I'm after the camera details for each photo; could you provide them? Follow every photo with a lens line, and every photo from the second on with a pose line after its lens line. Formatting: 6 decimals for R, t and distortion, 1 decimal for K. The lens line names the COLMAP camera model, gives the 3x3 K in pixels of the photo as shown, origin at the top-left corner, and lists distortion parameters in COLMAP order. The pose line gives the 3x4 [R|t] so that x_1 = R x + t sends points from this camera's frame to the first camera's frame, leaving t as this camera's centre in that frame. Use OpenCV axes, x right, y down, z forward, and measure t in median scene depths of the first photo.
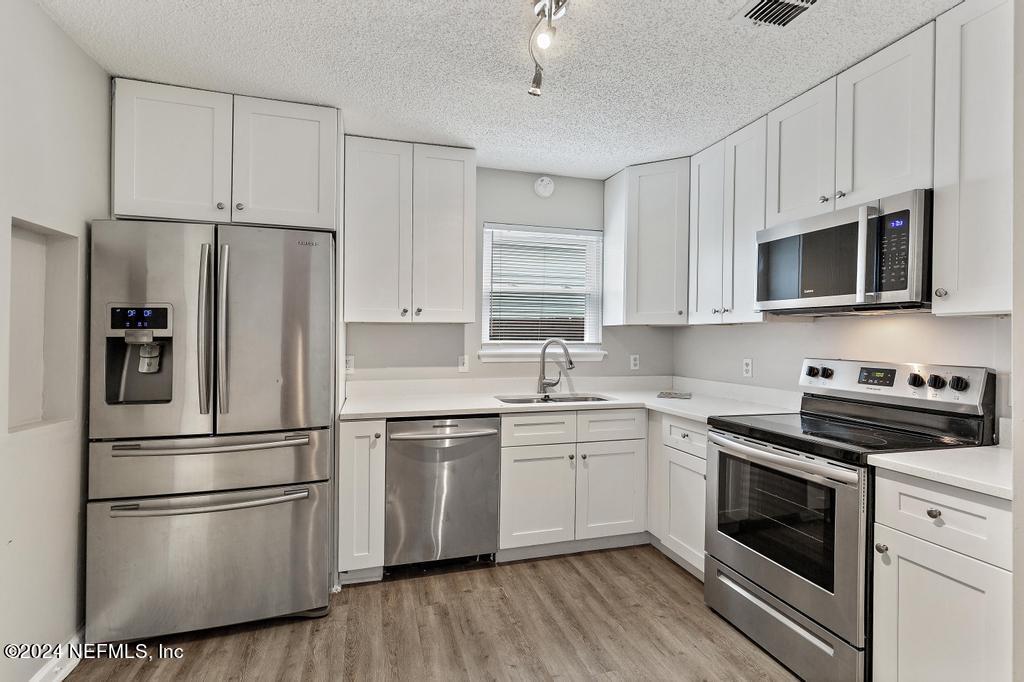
lens RADIAL K [[465.4, 0, 511.5], [0, 465.4, 344.4], [0, 0, 1]] dist [0.007850, 0.001168]
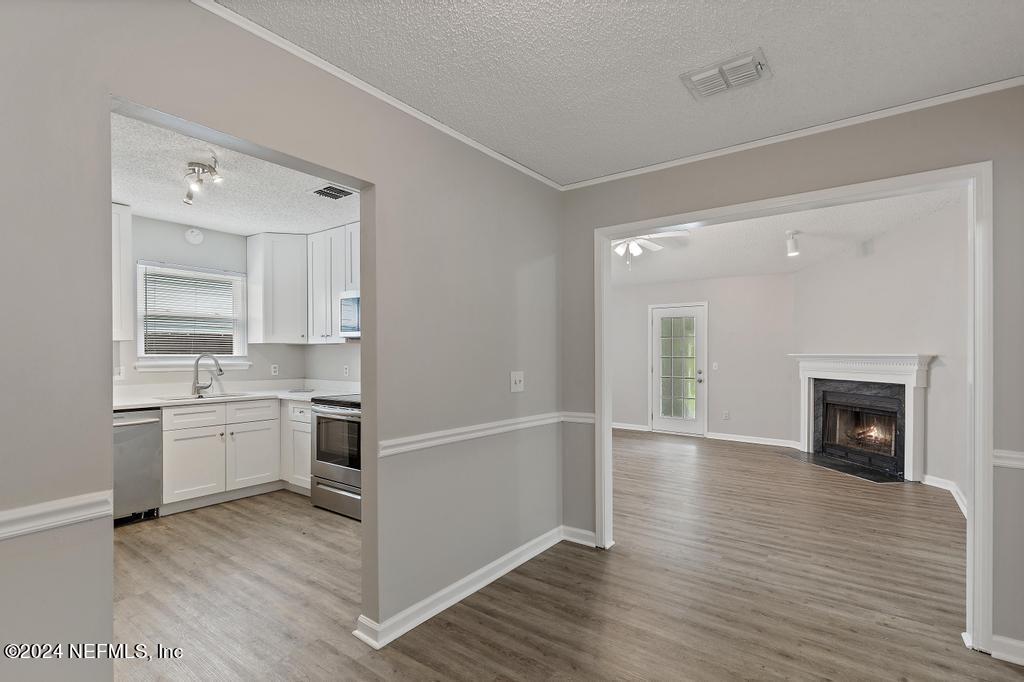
lens RADIAL K [[465.4, 0, 498.0], [0, 465.4, 367.3], [0, 0, 1]] dist [0.007850, 0.001168]
pose [[0.795716, -0.020726, 0.605316, -0.061708], [0.009135, 0.999711, 0.022221, 0.007775], [-0.605602, -0.012152, 0.795675, -0.663753]]
